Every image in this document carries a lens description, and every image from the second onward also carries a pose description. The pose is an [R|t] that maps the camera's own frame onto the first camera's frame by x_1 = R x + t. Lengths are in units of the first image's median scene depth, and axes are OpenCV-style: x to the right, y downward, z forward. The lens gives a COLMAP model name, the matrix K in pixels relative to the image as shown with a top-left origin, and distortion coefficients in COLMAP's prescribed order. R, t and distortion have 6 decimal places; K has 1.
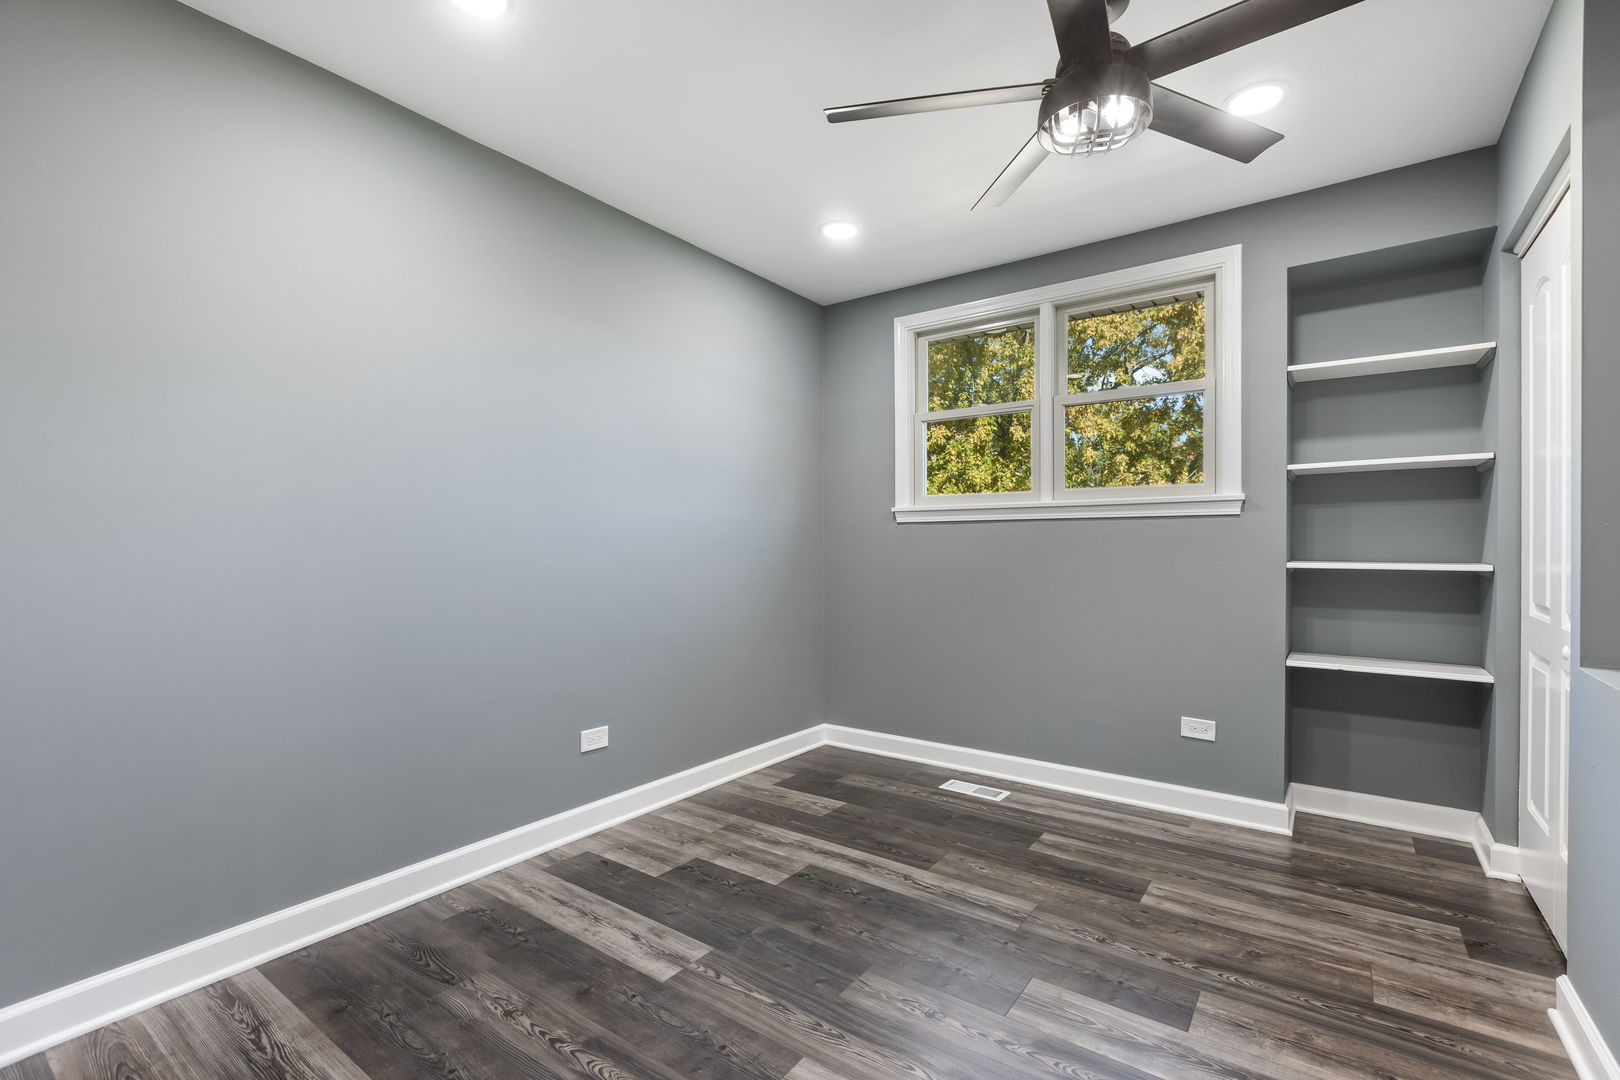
lens RADIAL K [[723.3, 0, 818.0], [0, 723.3, 545.7], [0, 0, 1]] dist [0.001058, -0.000672]
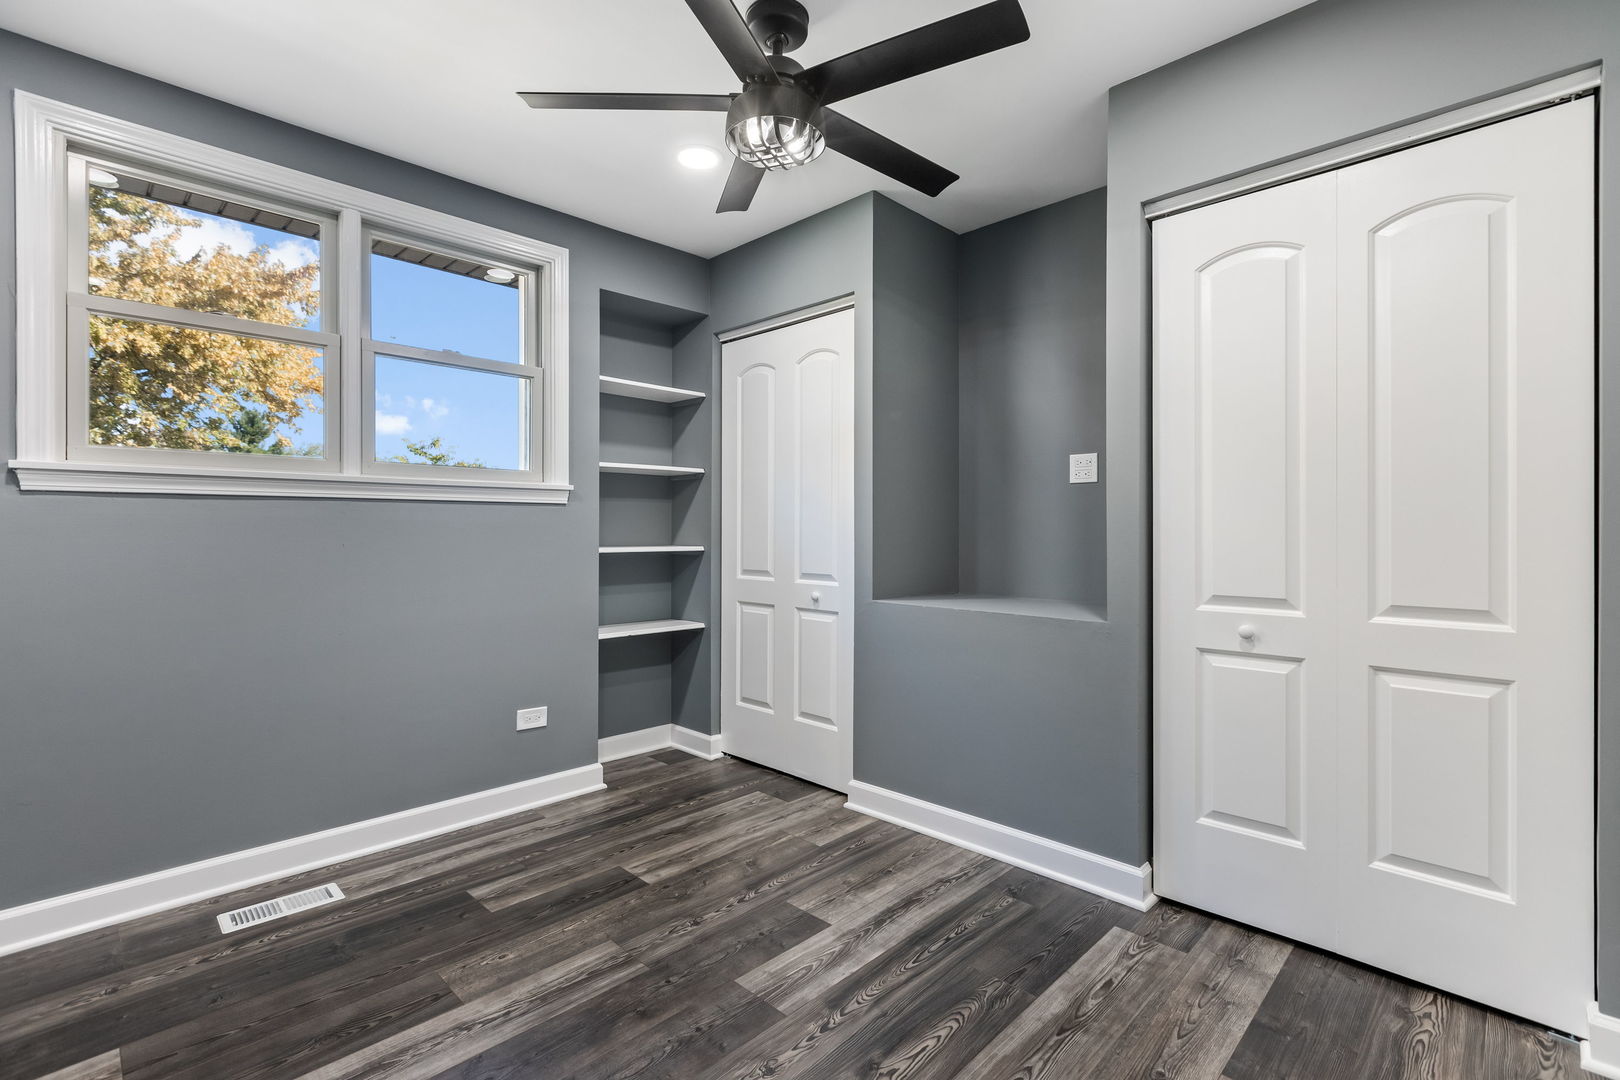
lens RADIAL K [[728.9, 0, 816.9], [0, 728.9, 530.0], [0, 0, 1]] dist [0.001710, -0.000034]
pose [[0.149135, 0.004326, 0.988807, -0.458194], [0.003978, 0.999980, -0.004975, 0.002057], [-0.988809, 0.004675, 0.149115, 0.525998]]
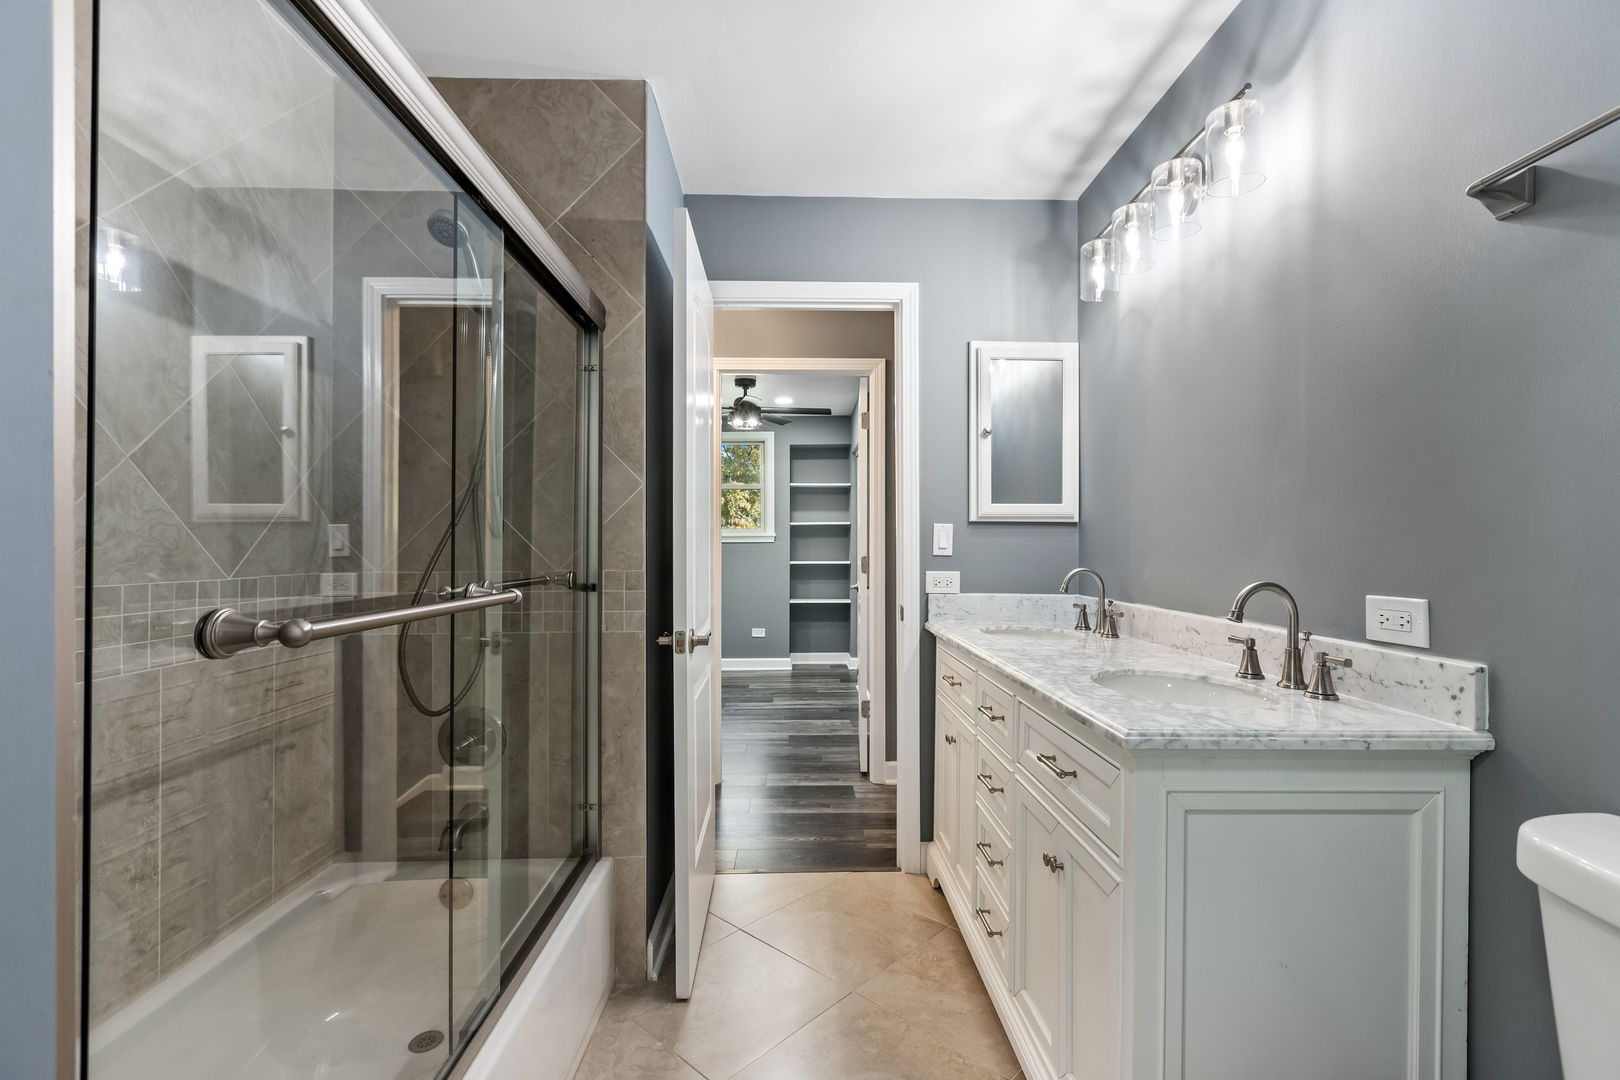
lens RADIAL K [[723.3, 0, 818.0], [0, 723.3, 545.7], [0, 0, 1]] dist [0.001058, -0.000672]
pose [[0.815728, 0.001594, 0.578434, -0.715799], [-0.000861, 0.999998, -0.001540, -0.028991], [-0.578435, 0.000758, 0.815728, -1.093143]]
